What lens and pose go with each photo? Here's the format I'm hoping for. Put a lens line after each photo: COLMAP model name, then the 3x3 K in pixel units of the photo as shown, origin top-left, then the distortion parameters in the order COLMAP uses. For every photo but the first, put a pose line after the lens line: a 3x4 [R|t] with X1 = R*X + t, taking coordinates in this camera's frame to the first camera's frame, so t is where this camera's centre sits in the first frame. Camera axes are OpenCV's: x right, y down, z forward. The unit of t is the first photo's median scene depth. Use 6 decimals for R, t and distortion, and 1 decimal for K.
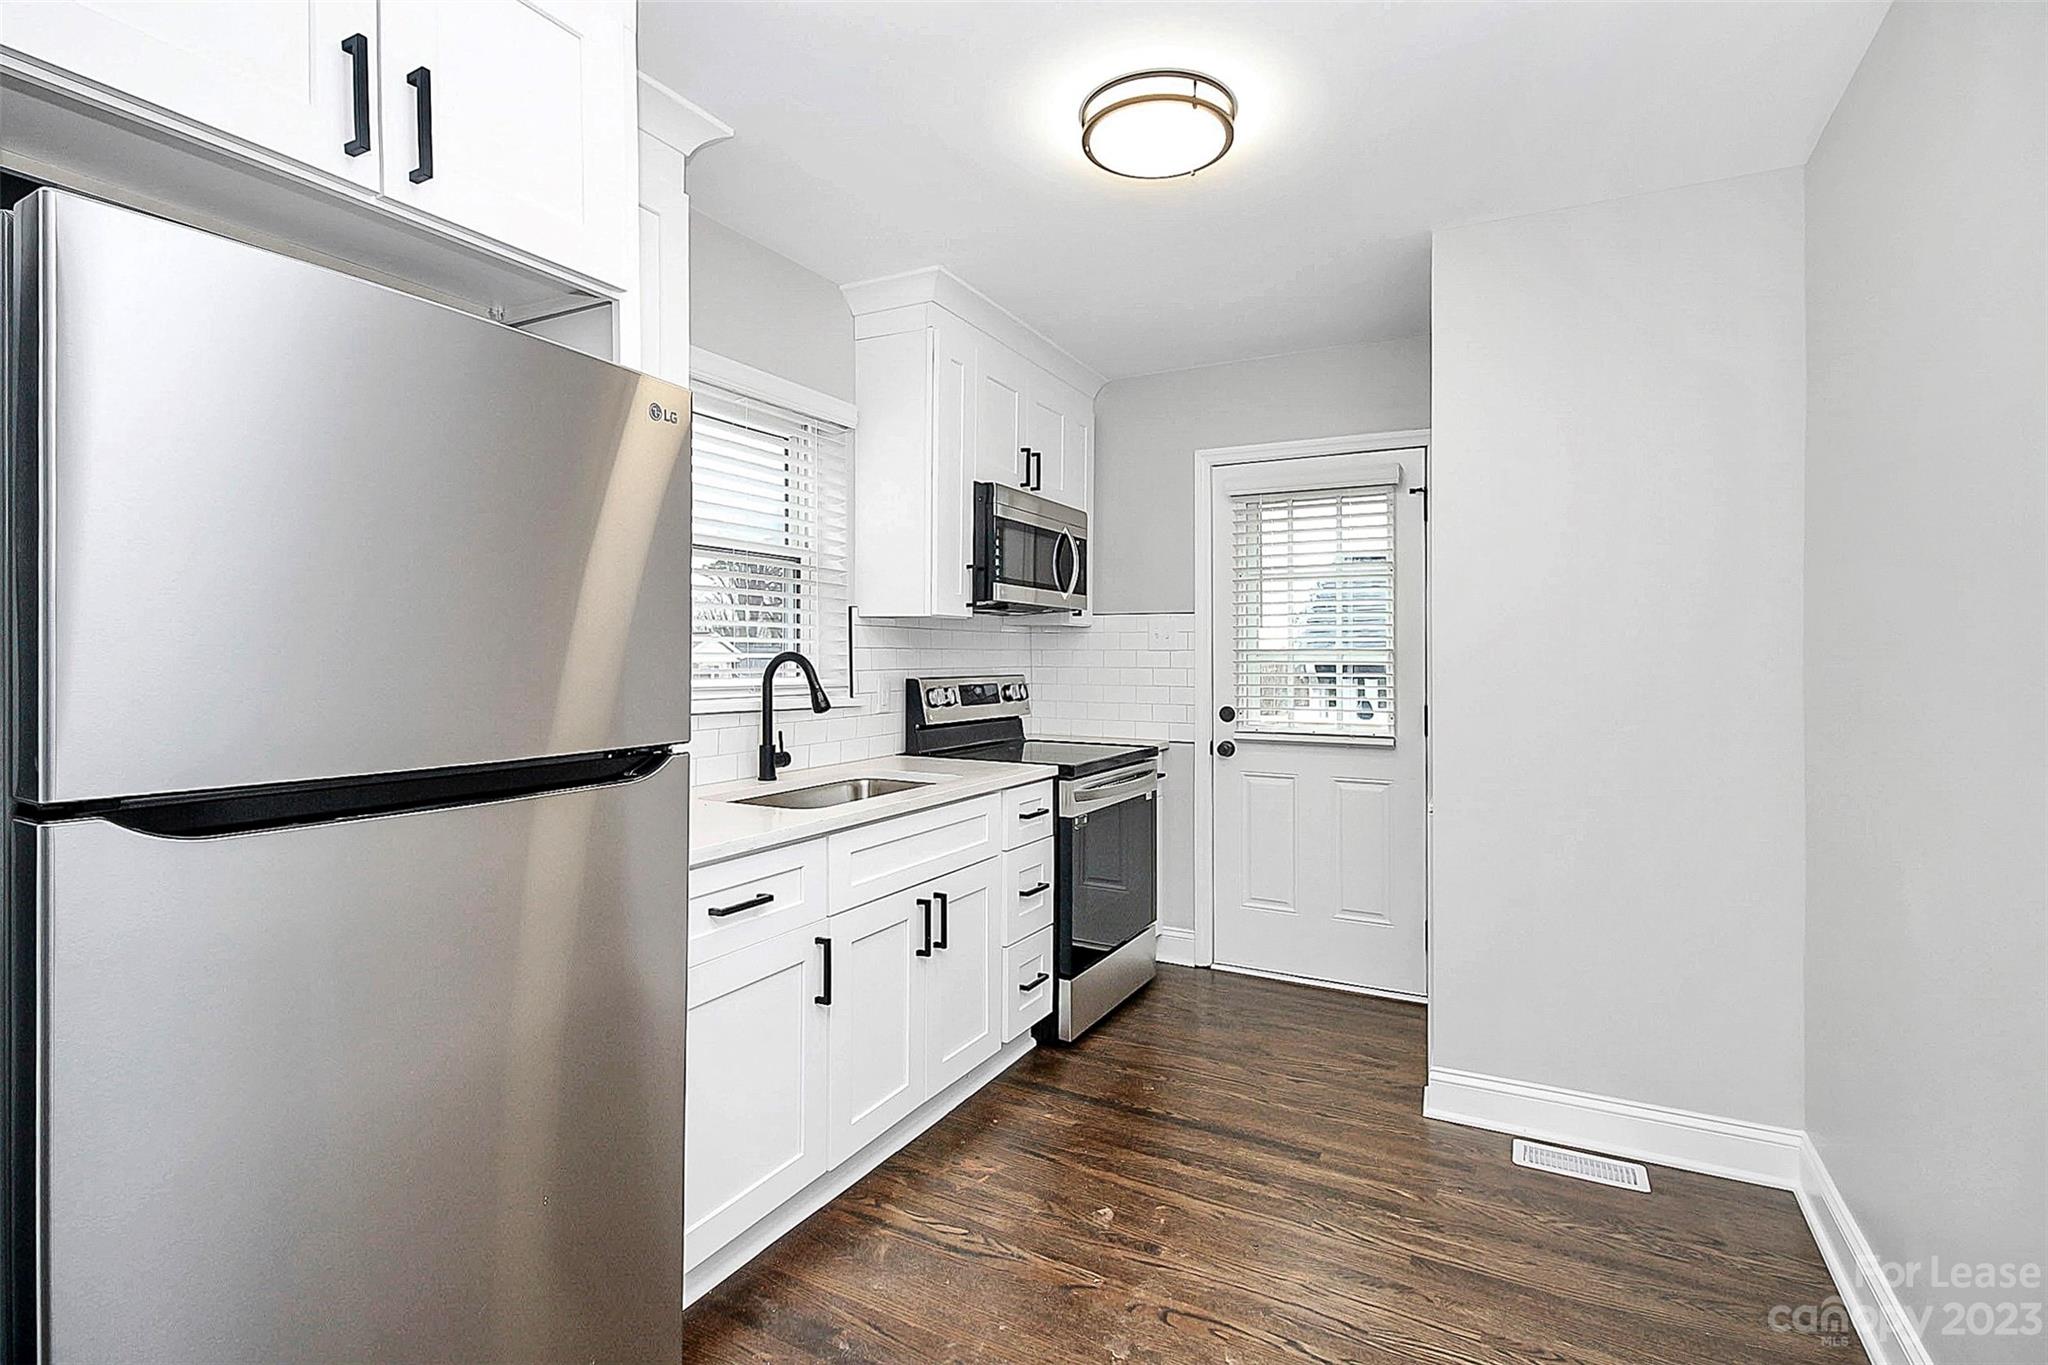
lens RADIAL K [[966.2, 0, 1031.9], [0, 966.2, 679.0], [0, 0, 1]] dist [-0.009626, -0.004344]
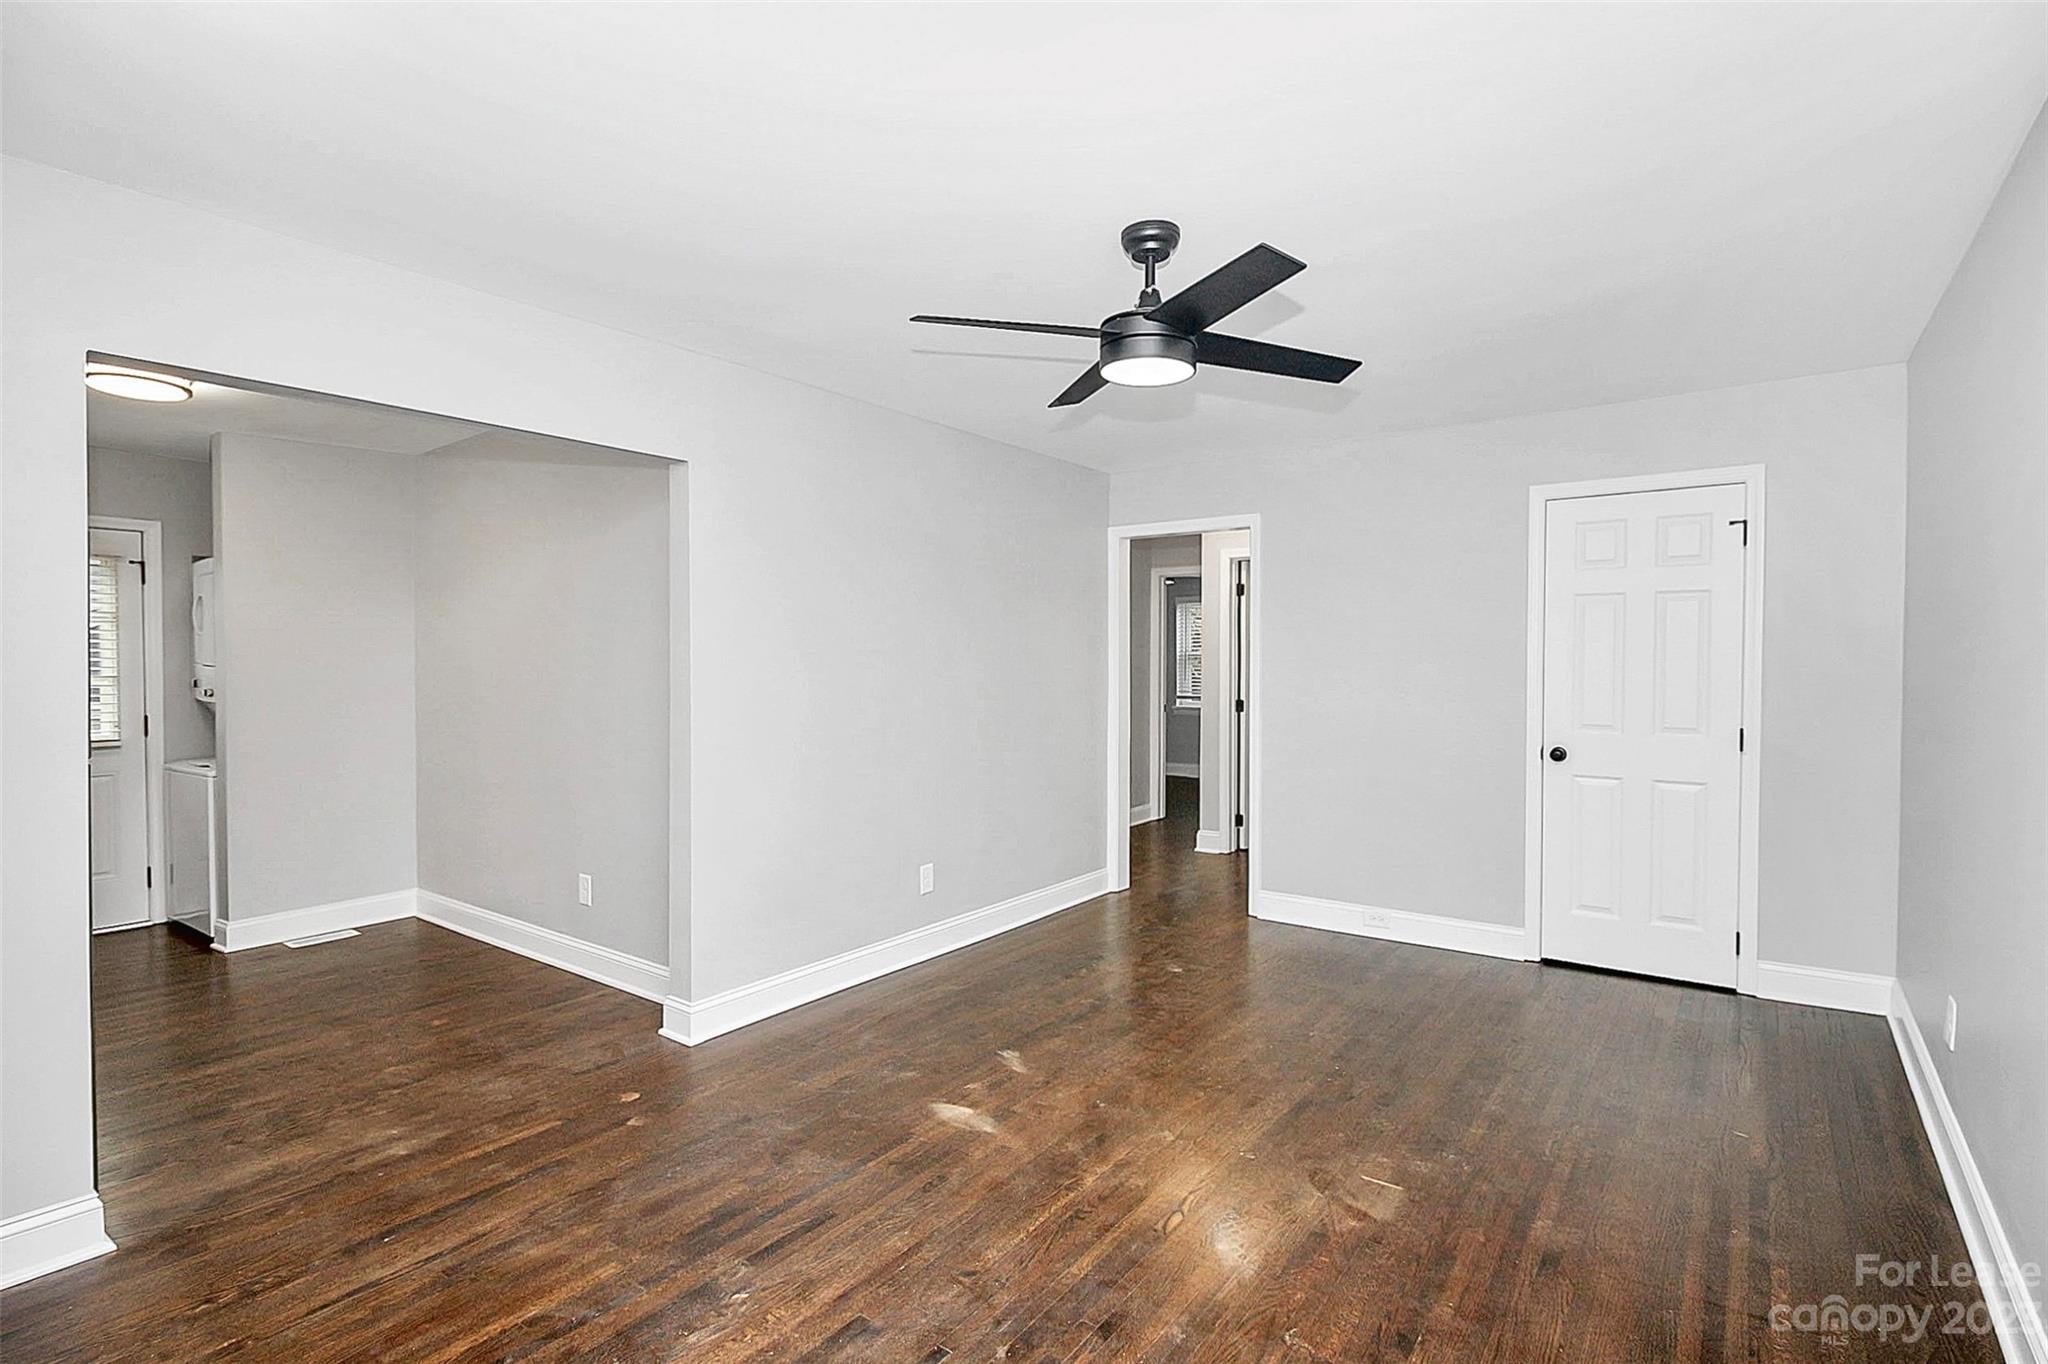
lens RADIAL K [[966.2, 0, 1029.6], [0, 966.2, 673.2], [0, 0, 1]] dist [-0.009626, -0.004344]
pose [[0.136874, -0.015127, 0.990473, -0.883117], [0.018108, 0.999755, 0.012766, -0.030913], [-0.990423, 0.016188, 0.137114, -0.526426]]
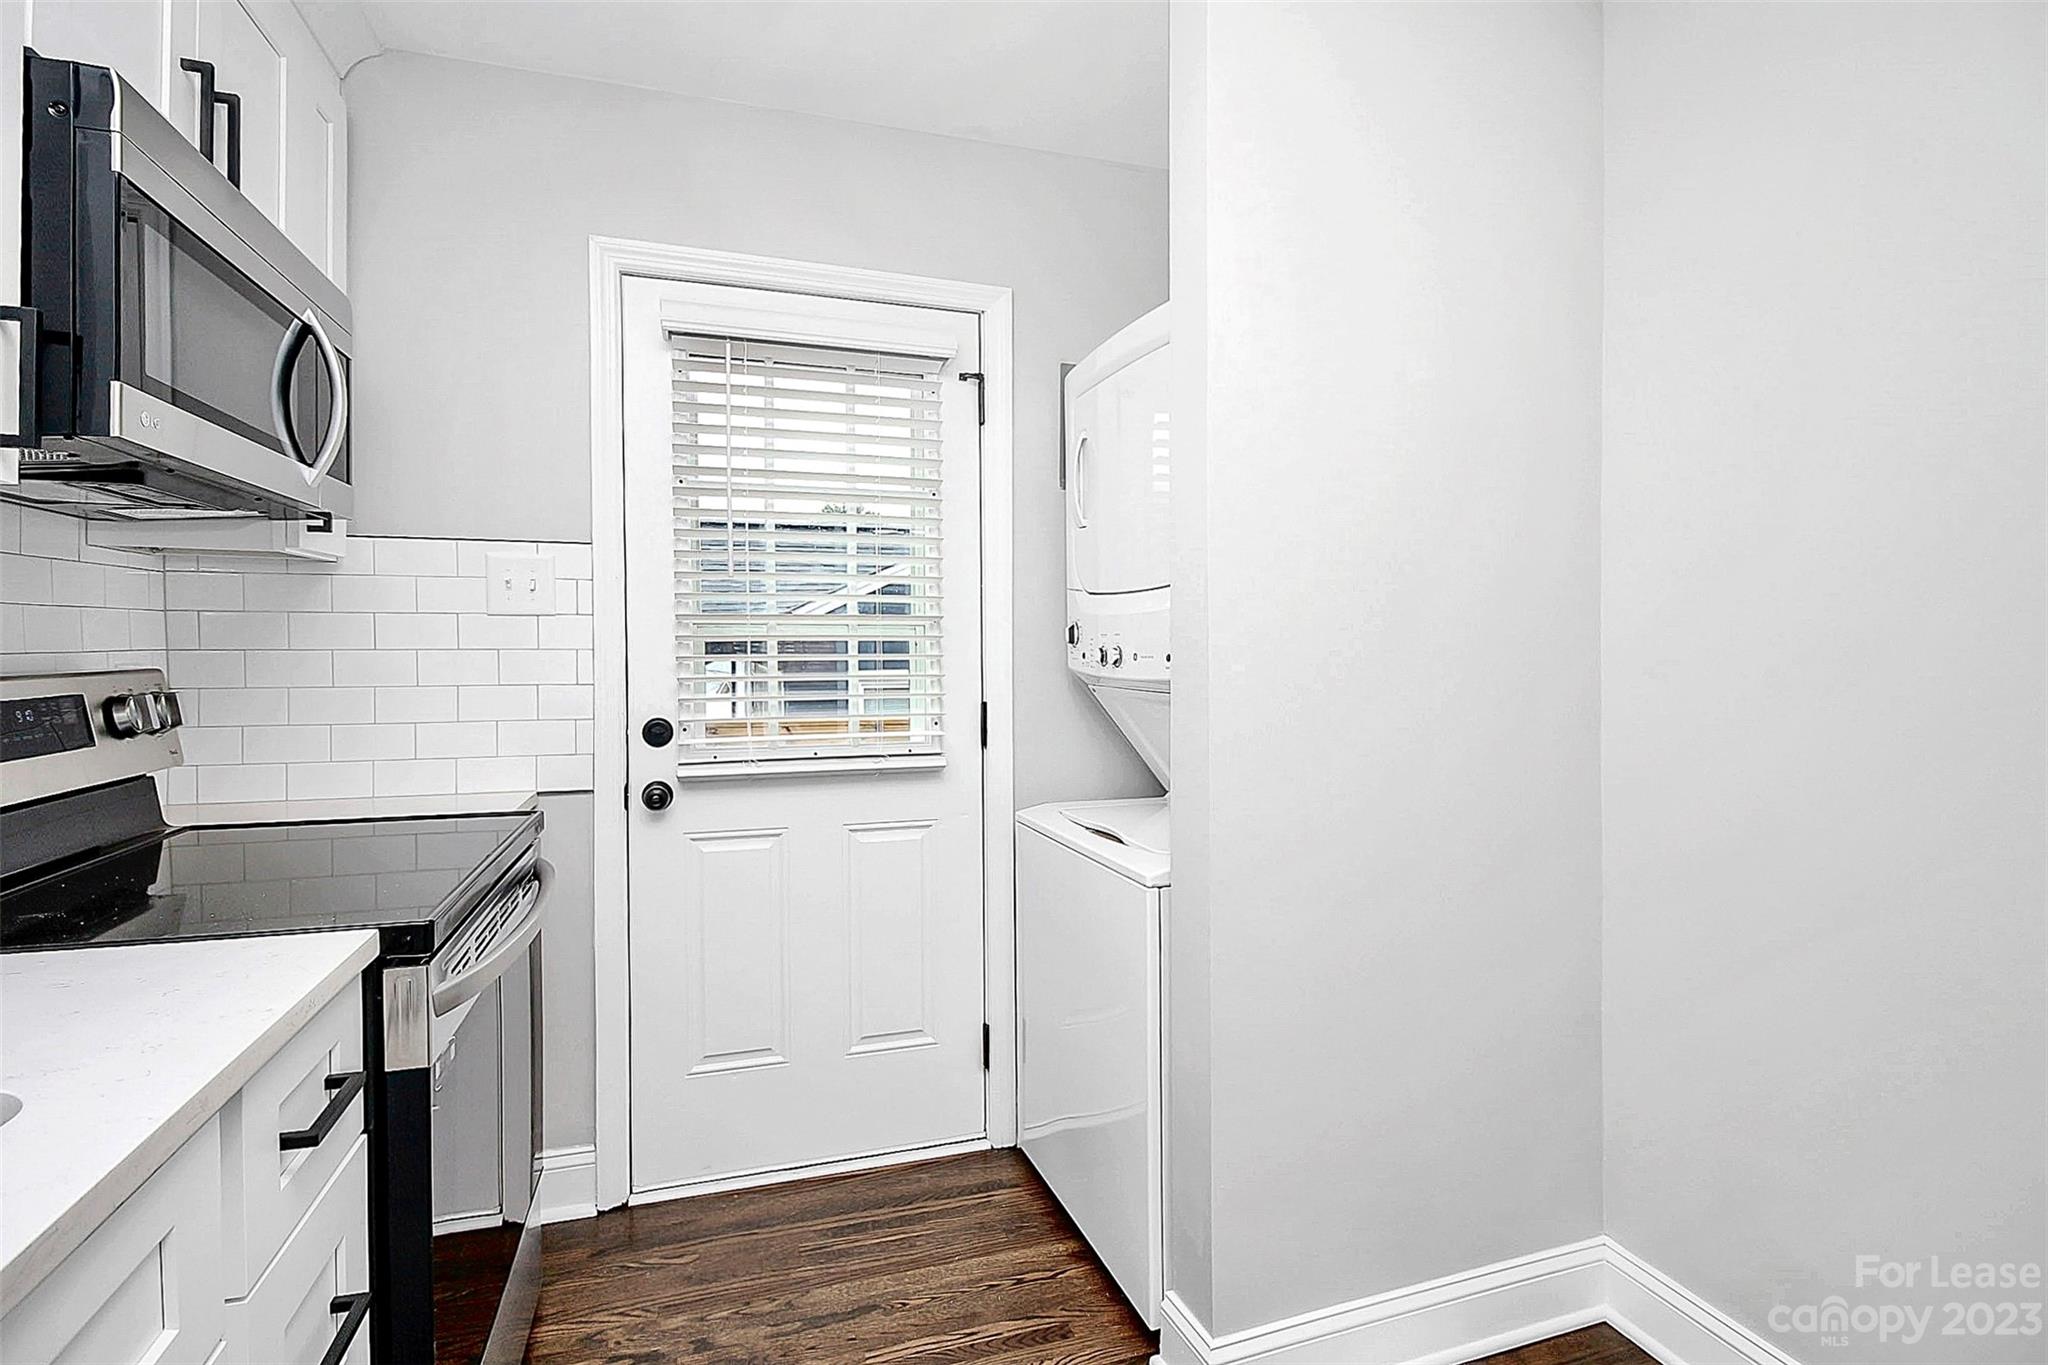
lens RADIAL K [[966.2, 0, 1009.1], [0, 966.2, 653.3], [0, 0, 1]] dist [-0.009626, -0.004344]
pose [[0.697354, -0.010974, 0.716643, -0.059458], [0.014264, 0.999897, 0.001432, -0.007584], [-0.716585, 0.009224, 0.697438, 0.578488]]
